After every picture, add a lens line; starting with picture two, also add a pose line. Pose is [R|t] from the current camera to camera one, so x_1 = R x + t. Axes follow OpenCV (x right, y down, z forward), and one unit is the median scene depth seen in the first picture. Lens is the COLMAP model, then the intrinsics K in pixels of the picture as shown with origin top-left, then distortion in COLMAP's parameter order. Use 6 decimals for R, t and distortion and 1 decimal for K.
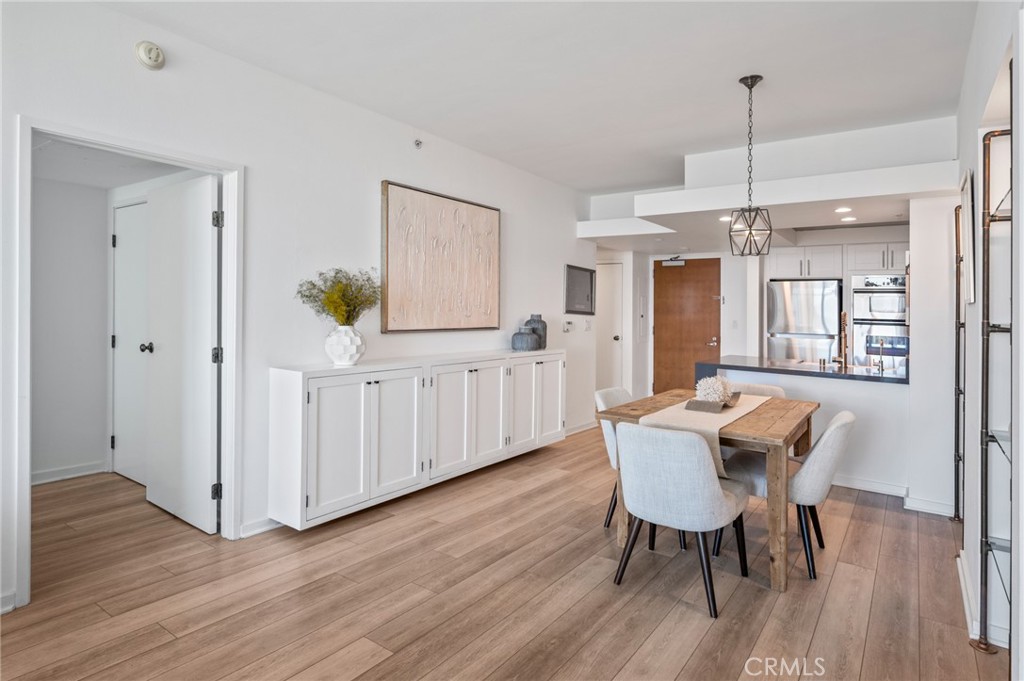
lens RADIAL K [[563.7, 0, 519.5], [0, 563.7, 303.4], [0, 0, 1]] dist [-0.001358, -0.000221]
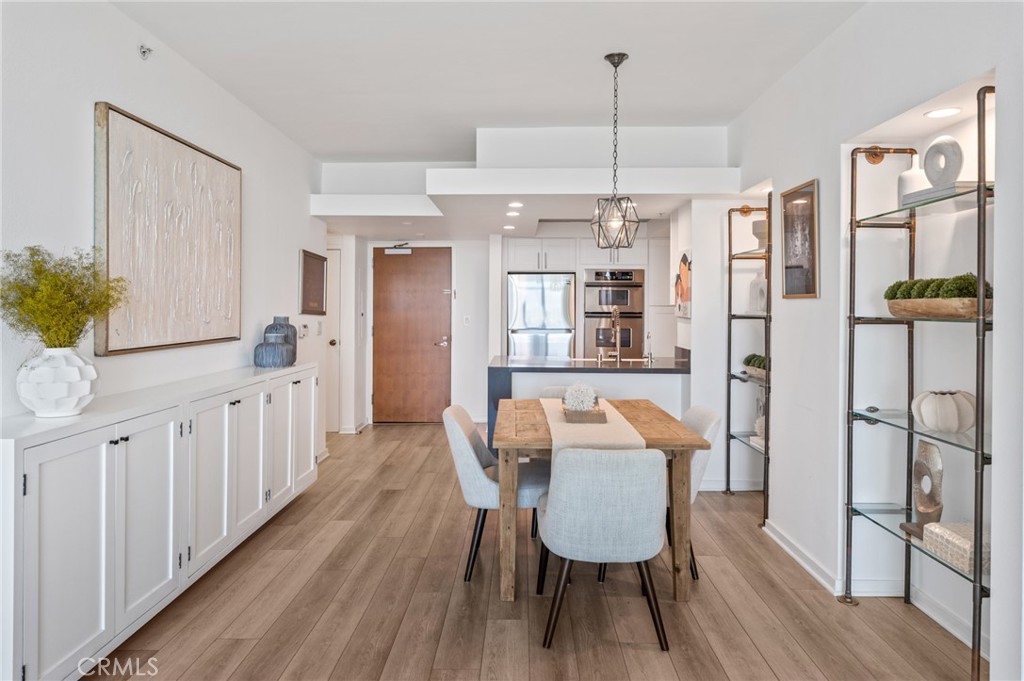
lens RADIAL K [[650.3, 0, 516.7], [0, 650.3, 301.0], [0, 0, 1]] dist [-0.007433, 0.004512]
pose [[0.822309, -0.013164, 0.568889, -0.276299], [0.009069, 0.999909, 0.010028, -0.009037], [-0.568969, -0.003087, 0.822353, 0.180611]]
